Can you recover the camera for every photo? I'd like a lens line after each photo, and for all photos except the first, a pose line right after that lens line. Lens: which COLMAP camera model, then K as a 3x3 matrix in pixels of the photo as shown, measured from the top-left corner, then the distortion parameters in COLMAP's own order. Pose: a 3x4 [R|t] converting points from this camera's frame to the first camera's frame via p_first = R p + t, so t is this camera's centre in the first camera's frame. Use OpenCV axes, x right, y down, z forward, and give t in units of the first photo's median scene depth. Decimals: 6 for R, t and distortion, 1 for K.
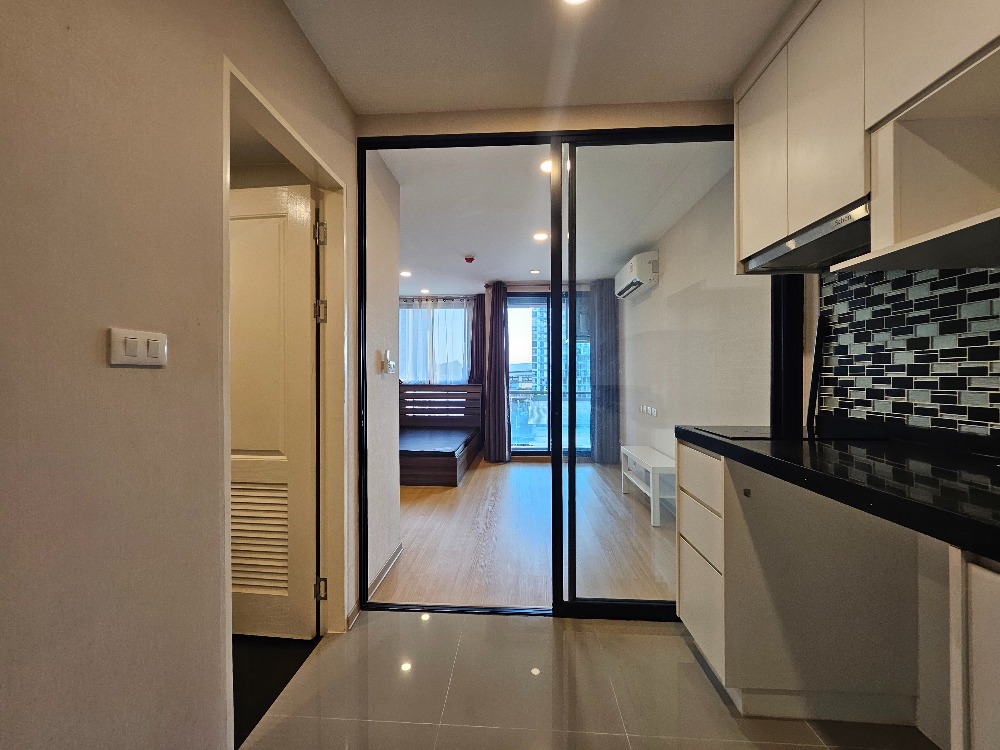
lens RADIAL K [[393.9, 0, 483.2], [0, 393.9, 370.4], [0, 0, 1]] dist [0.000226, -0.000412]
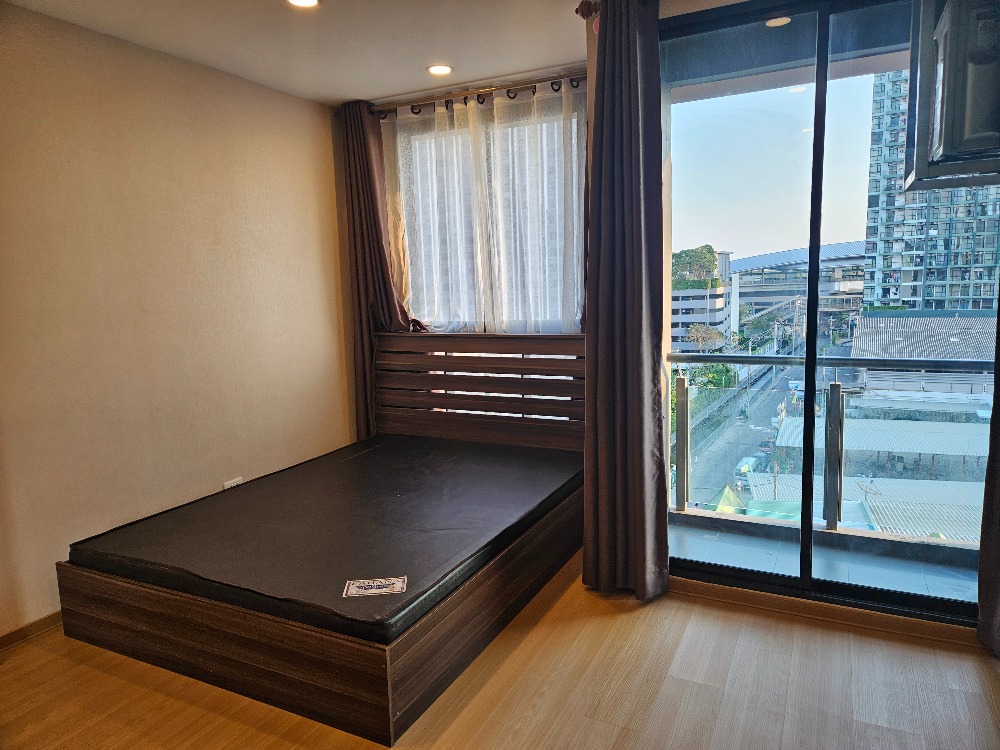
lens RADIAL K [[672.3, 0, 491.7], [0, 672.3, 371.1], [0, 0, 1]] dist [0.035468, -0.022825]
pose [[0.929312, 0.021460, -0.368672, 0.483926], [0.036381, 0.988134, 0.149223, -0.109361], [0.367499, -0.152087, 0.917504, 1.741717]]
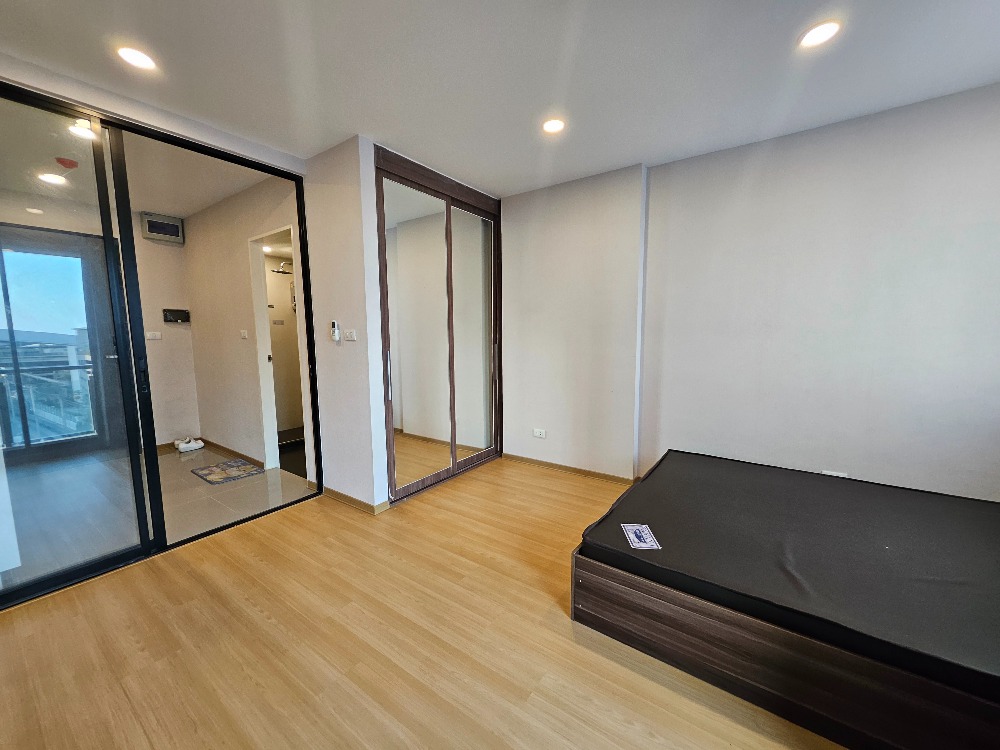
lens RADIAL K [[393.9, 0, 497.9], [0, 393.9, 381.0], [0, 0, 1]] dist [0.000226, -0.000412]
pose [[-0.505526, 0.118792, -0.854594, 0.827107], [0.022755, 0.991968, 0.124427, -0.010130], [0.862511, 0.043455, -0.504169, 3.177876]]
